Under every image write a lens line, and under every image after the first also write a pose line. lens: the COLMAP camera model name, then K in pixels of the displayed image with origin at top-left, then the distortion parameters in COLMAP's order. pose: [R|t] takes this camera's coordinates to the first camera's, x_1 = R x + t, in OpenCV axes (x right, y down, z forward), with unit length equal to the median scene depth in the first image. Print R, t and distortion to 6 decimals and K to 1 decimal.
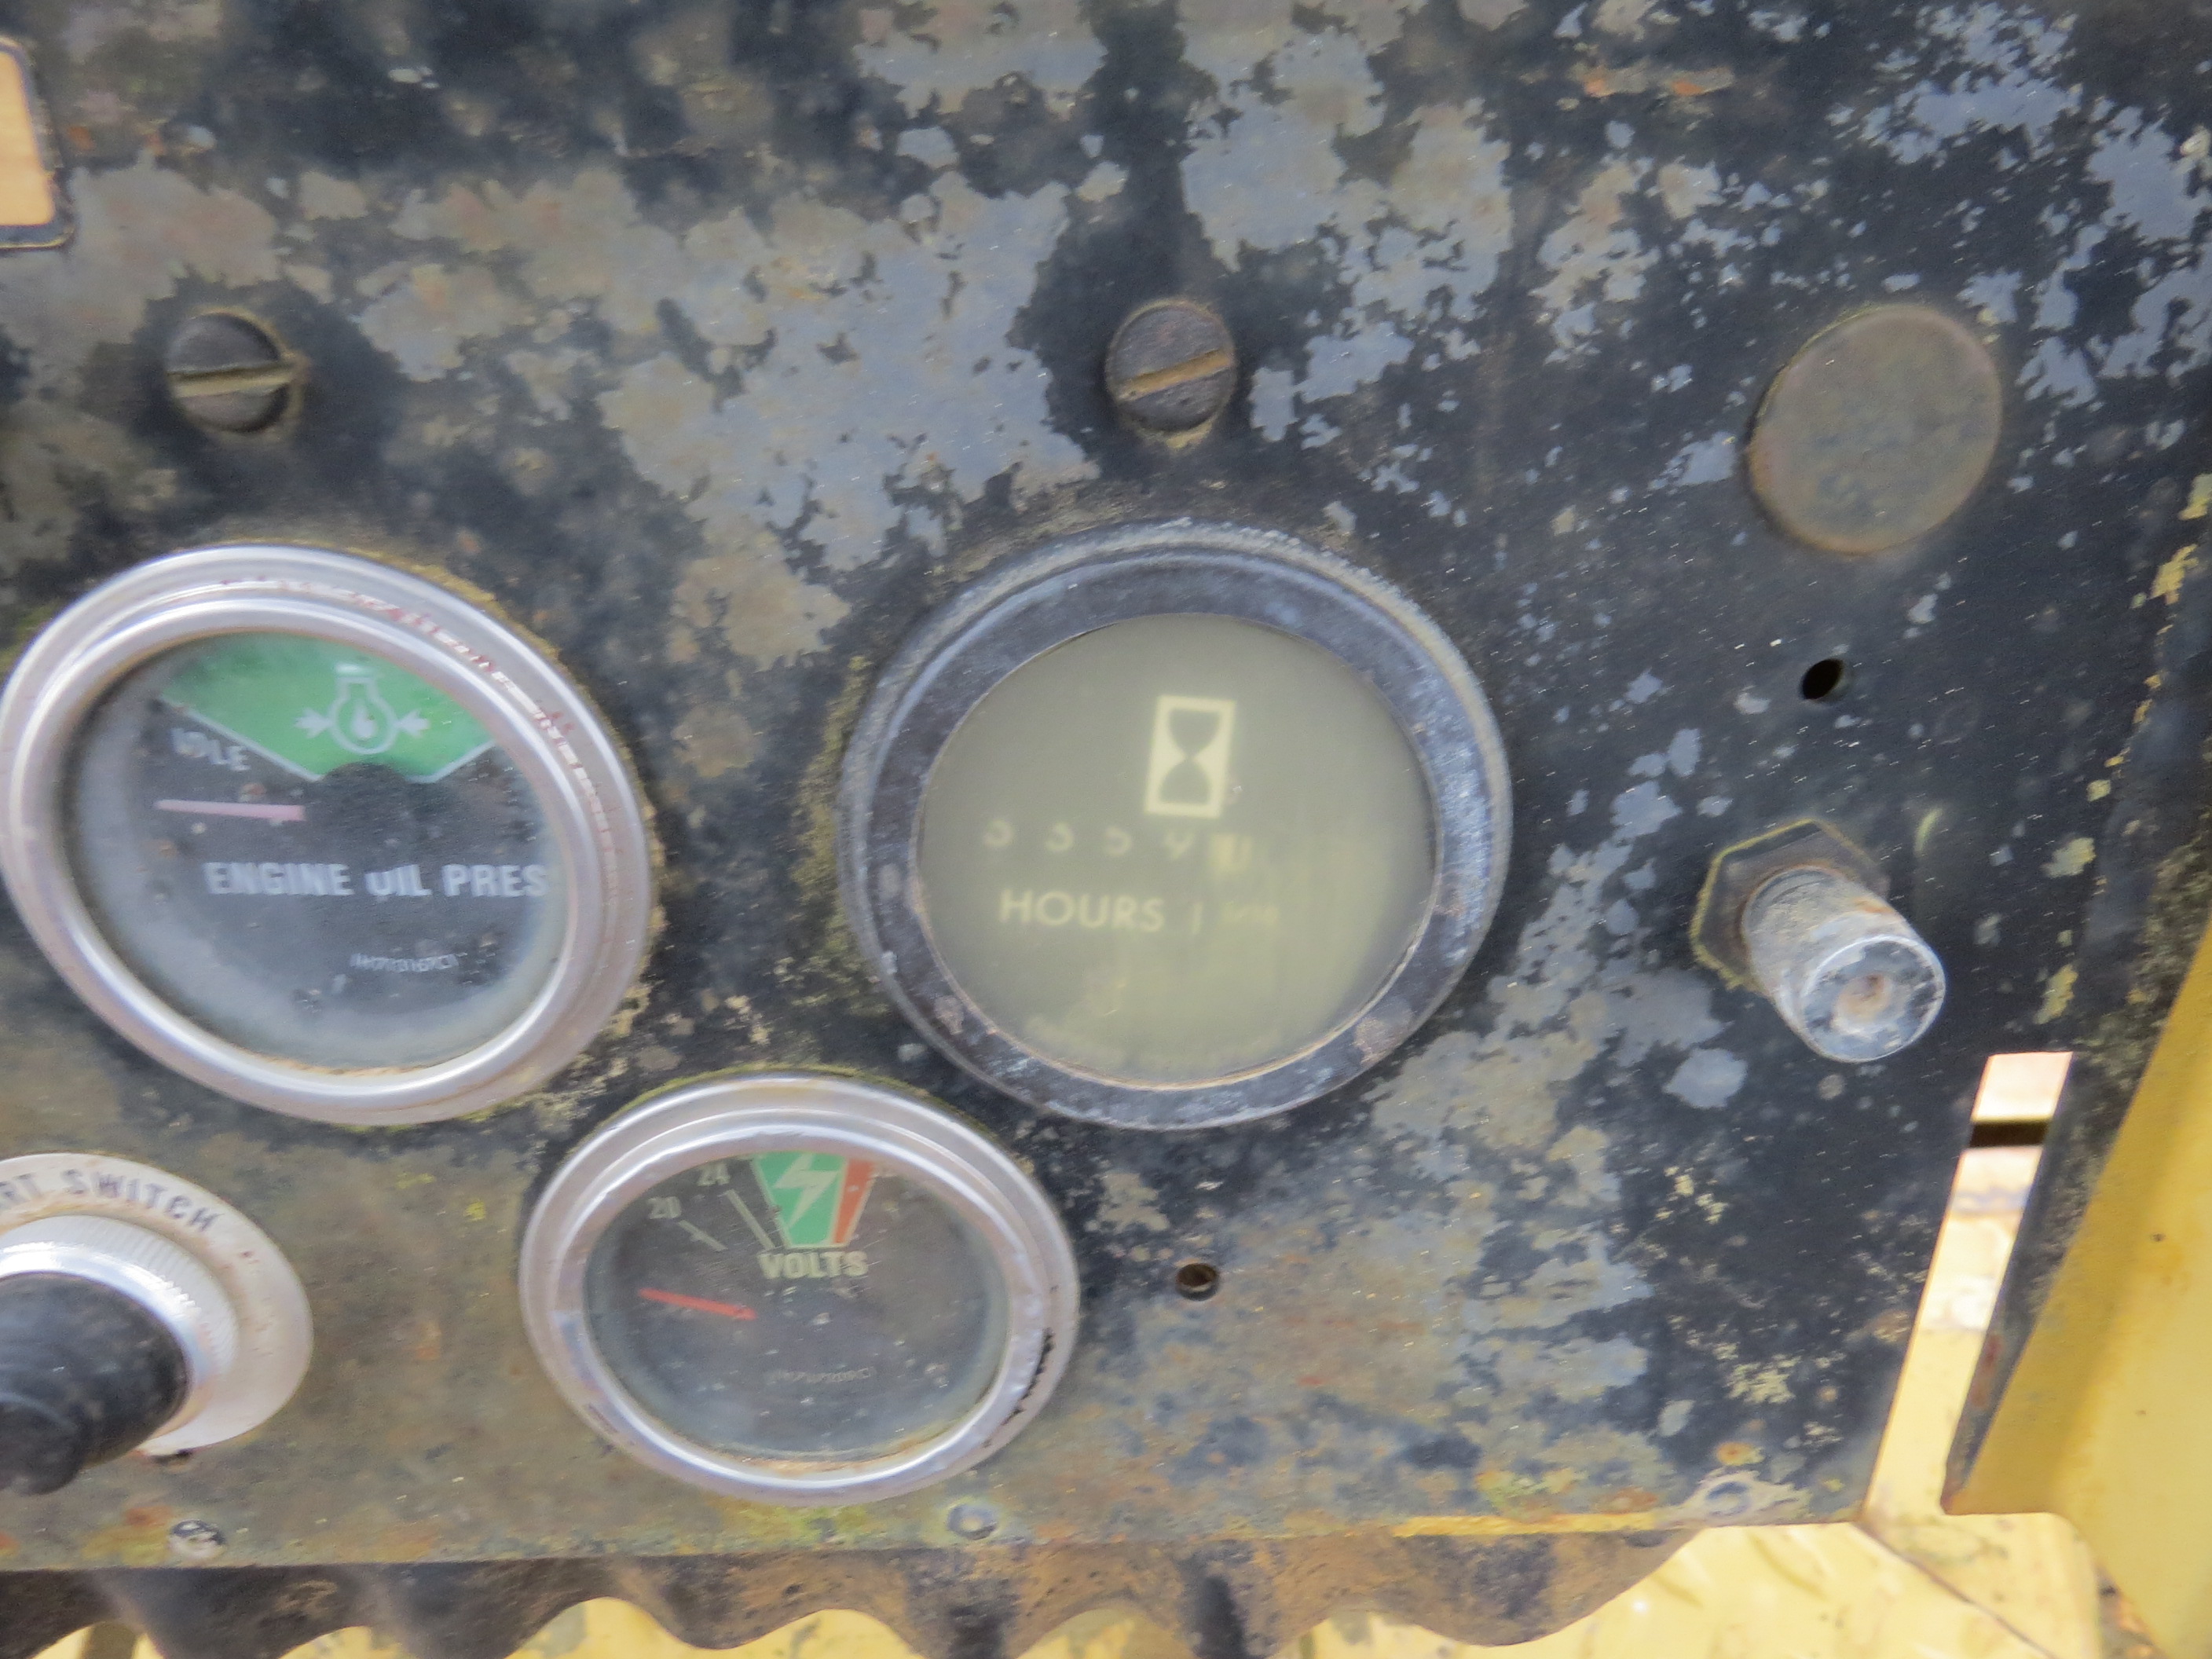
lens RADIAL K [[1635.0, 0, 1106.0], [0, 1635.0, 829.5], [0, 0, 1]] dist [-0.017132, 0.000863]
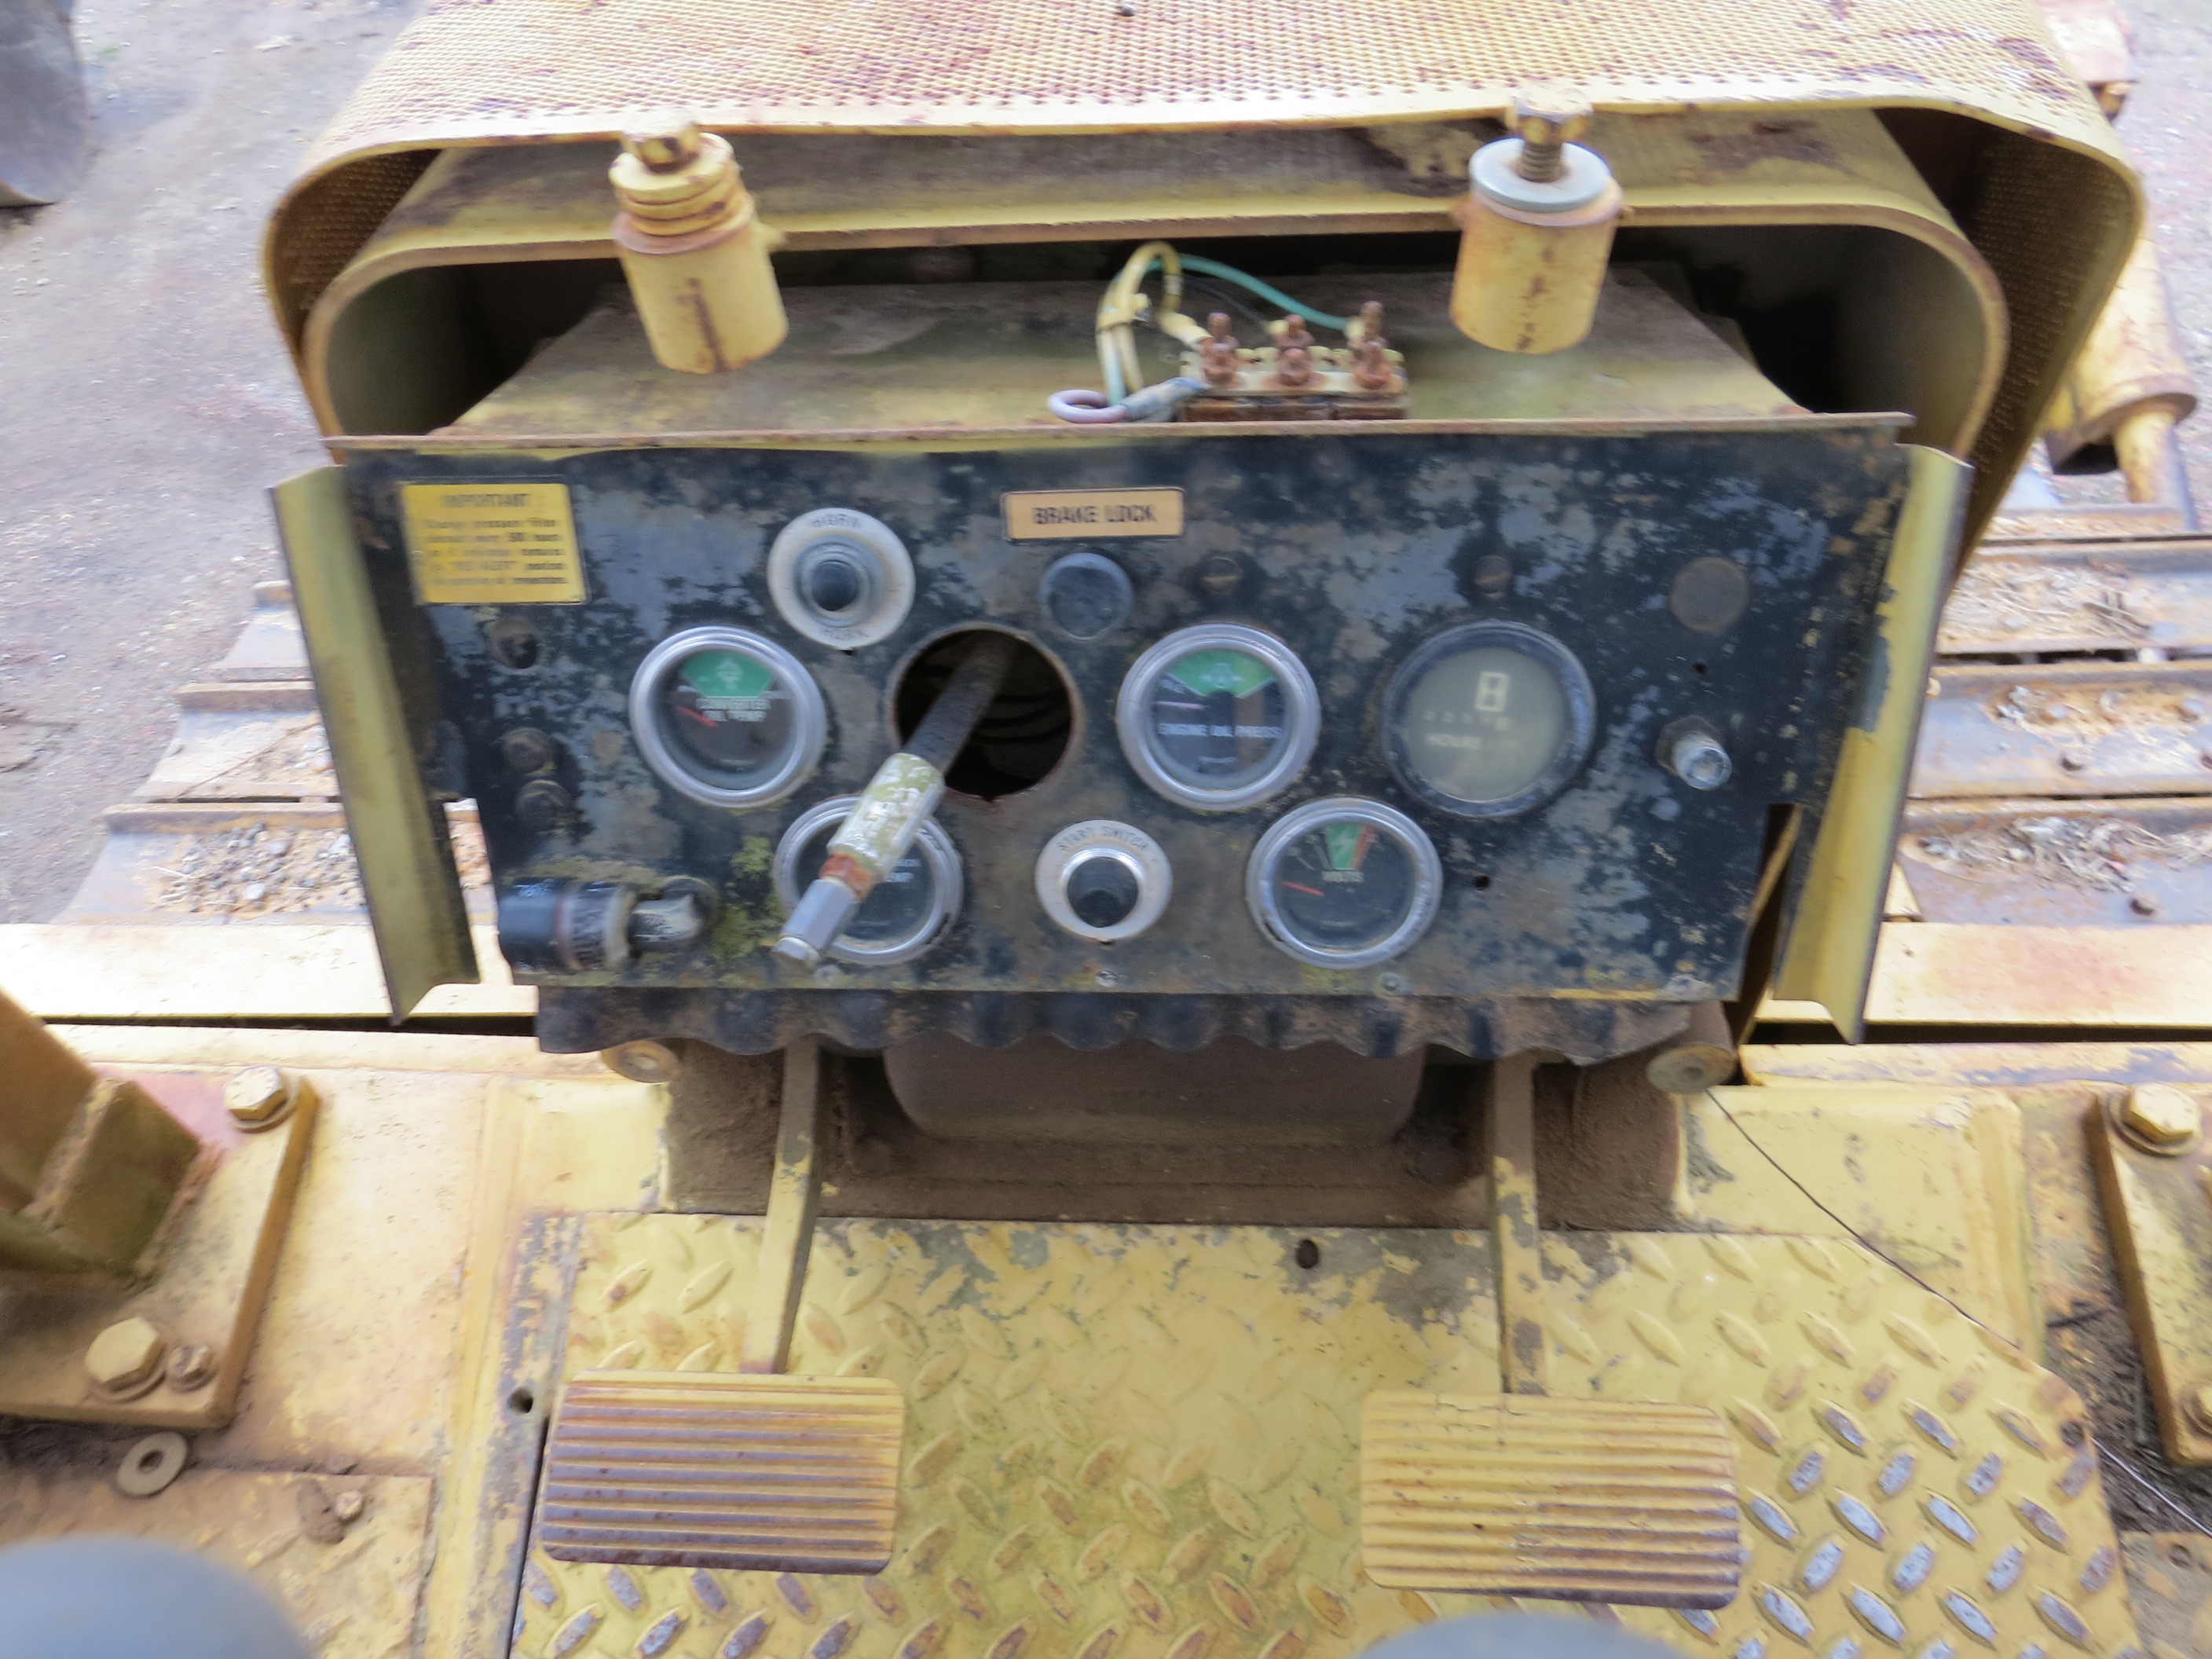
lens RADIAL K [[1635.0, 0, 1106.0], [0, 1635.0, 829.5], [0, 0, 1]] dist [-0.017132, 0.000863]
pose [[0.994862, 0.022604, -0.098684, -0.363944], [-0.024012, 0.999626, -0.013104, 0.274280], [0.098351, 0.015407, 0.995033, -2.163773]]
